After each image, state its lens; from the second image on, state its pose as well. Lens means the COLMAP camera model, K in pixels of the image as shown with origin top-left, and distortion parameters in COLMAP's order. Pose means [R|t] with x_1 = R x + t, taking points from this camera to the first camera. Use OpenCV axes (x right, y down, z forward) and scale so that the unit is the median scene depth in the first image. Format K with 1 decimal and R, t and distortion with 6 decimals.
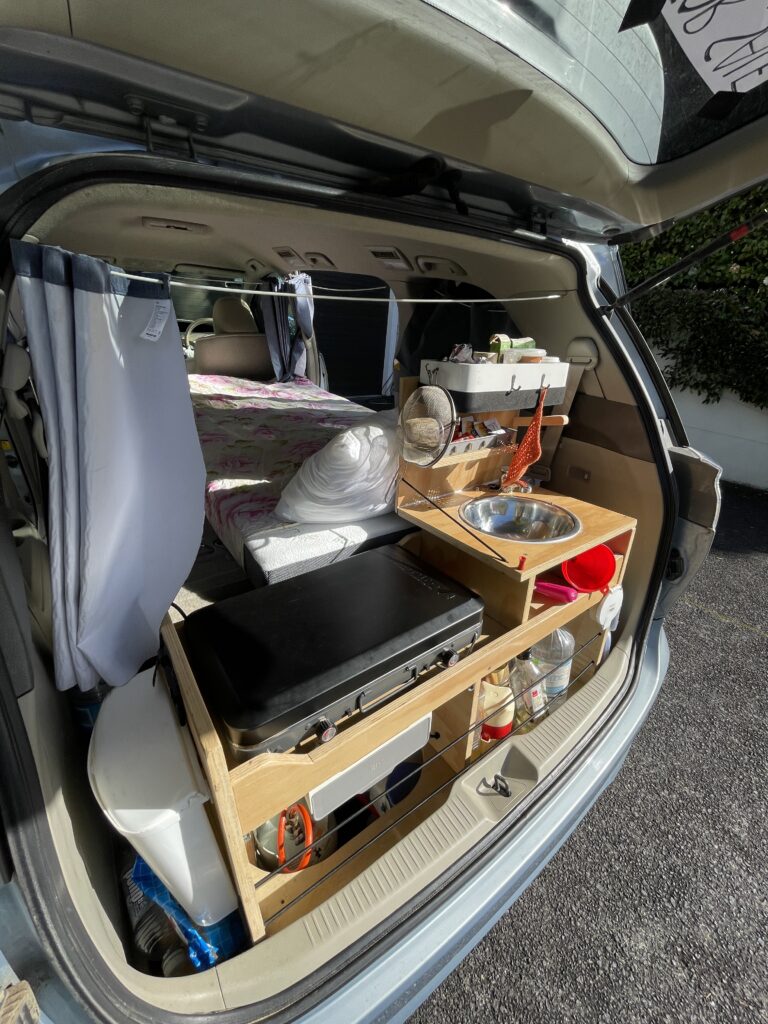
lens RADIAL K [[414.0, 0, 384.0], [0, 414.0, 512.0], [0, 0, 1]] dist [-0.000608, 0.000027]
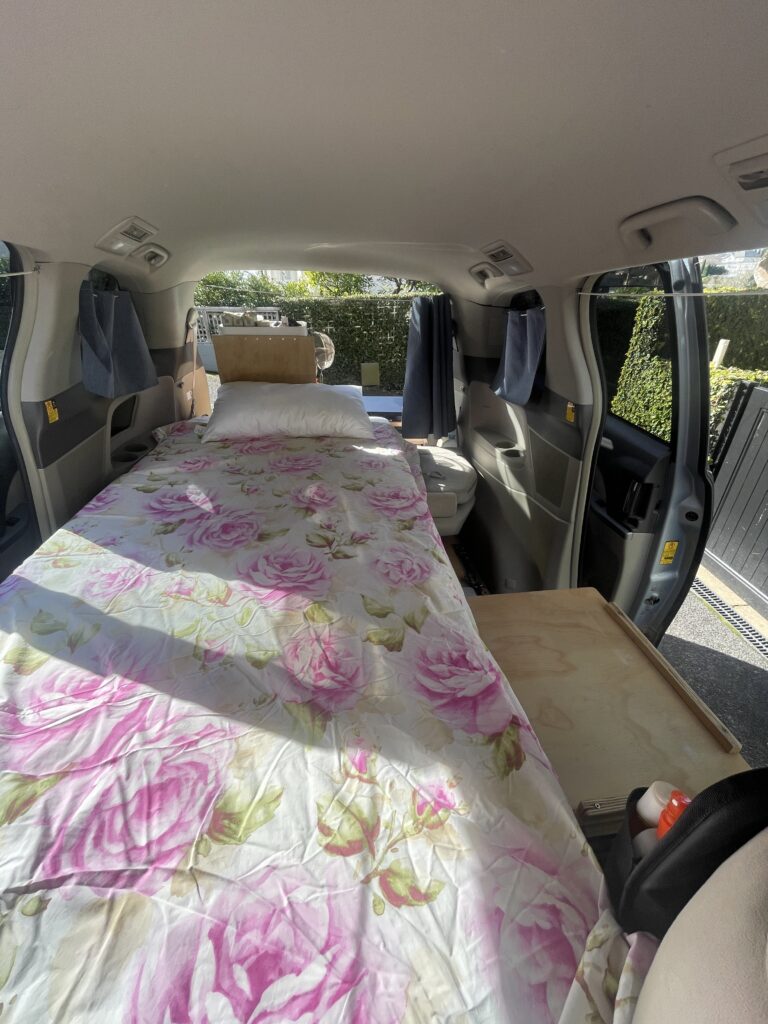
lens RADIAL K [[414.0, 0, 384.0], [0, 414.0, 512.0], [0, 0, 1]] dist [-0.000608, 0.000027]
pose [[-0.886248, -0.305693, 0.348017, -1.098154], [0.117329, 0.578669, 0.807079, -1.273066], [-0.448105, 0.756105, -0.476978, 2.208274]]
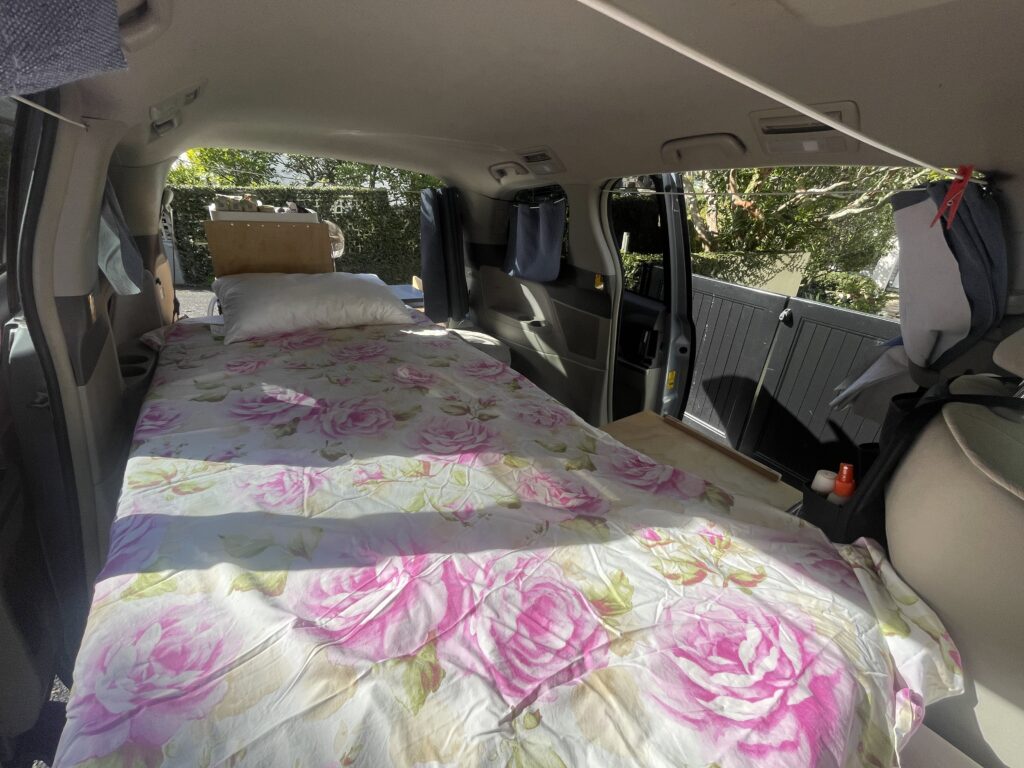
lens RADIAL K [[414.0, 0, 512.0], [0, 414.0, 384.0], [0, 0, 1]] dist [-0.000608, 0.000027]
pose [[-0.988347, -0.132536, -0.074860, -0.671437], [-0.141723, 0.621791, 0.770254, -1.312002], [-0.055539, 0.771887, -0.633329, 2.465064]]
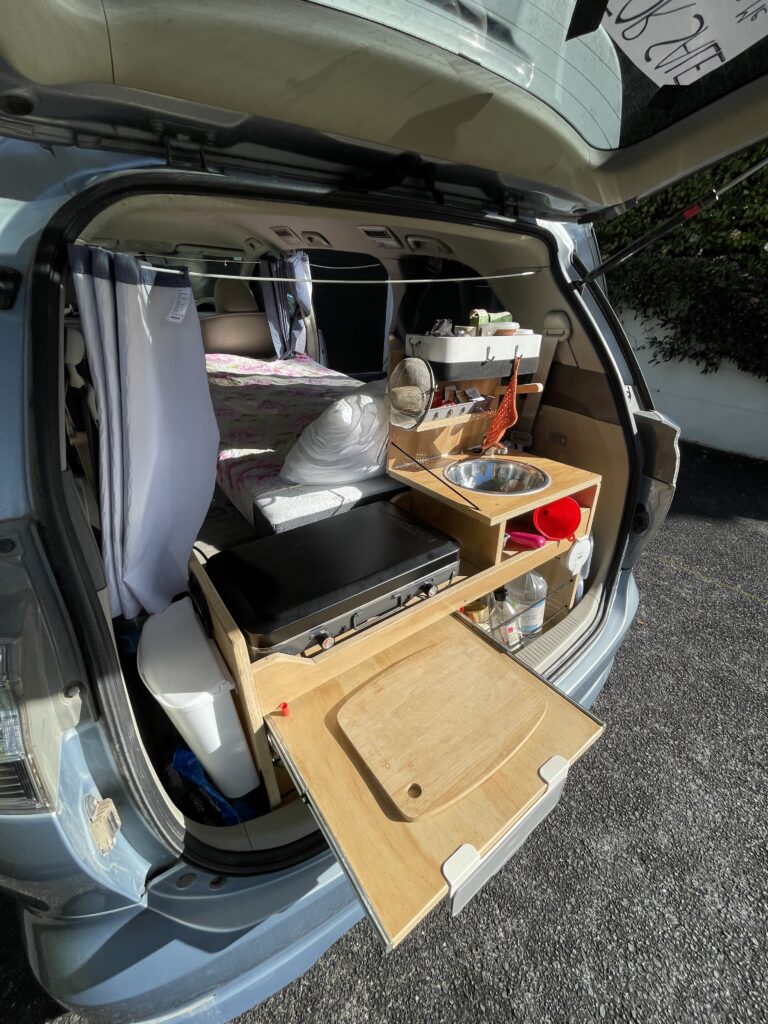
lens RADIAL K [[414.0, 0, 384.0], [0, 414.0, 512.0], [0, 0, 1]] dist [-0.000608, 0.000027]
pose [[0.999823, -0.014903, -0.011496, 0.031849], [0.015460, 0.998630, 0.049993, 0.049431], [0.010736, -0.050162, 0.998683, -0.128567]]
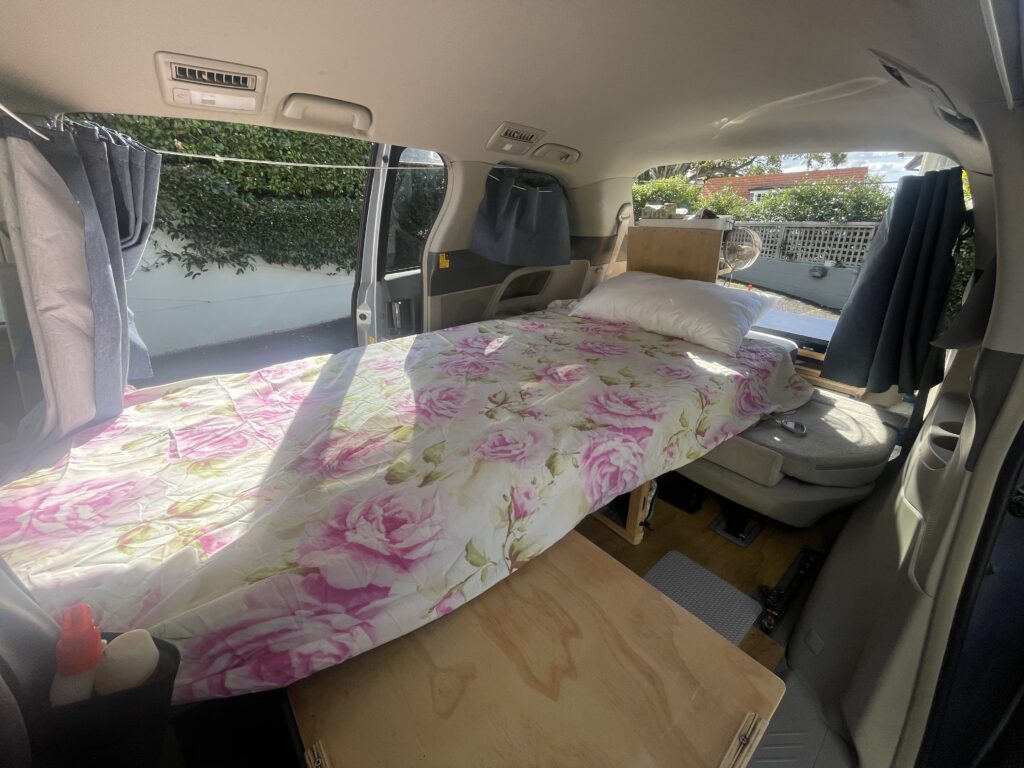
lens RADIAL K [[414.0, 0, 512.0], [0, 414.0, 384.0], [0, 0, 1]] dist [-0.000608, 0.000027]
pose [[-0.094194, -0.466245, 0.879627, -1.538411], [0.447992, 0.769192, 0.455683, -0.915722], [-0.889062, 0.436988, 0.136420, 1.653189]]
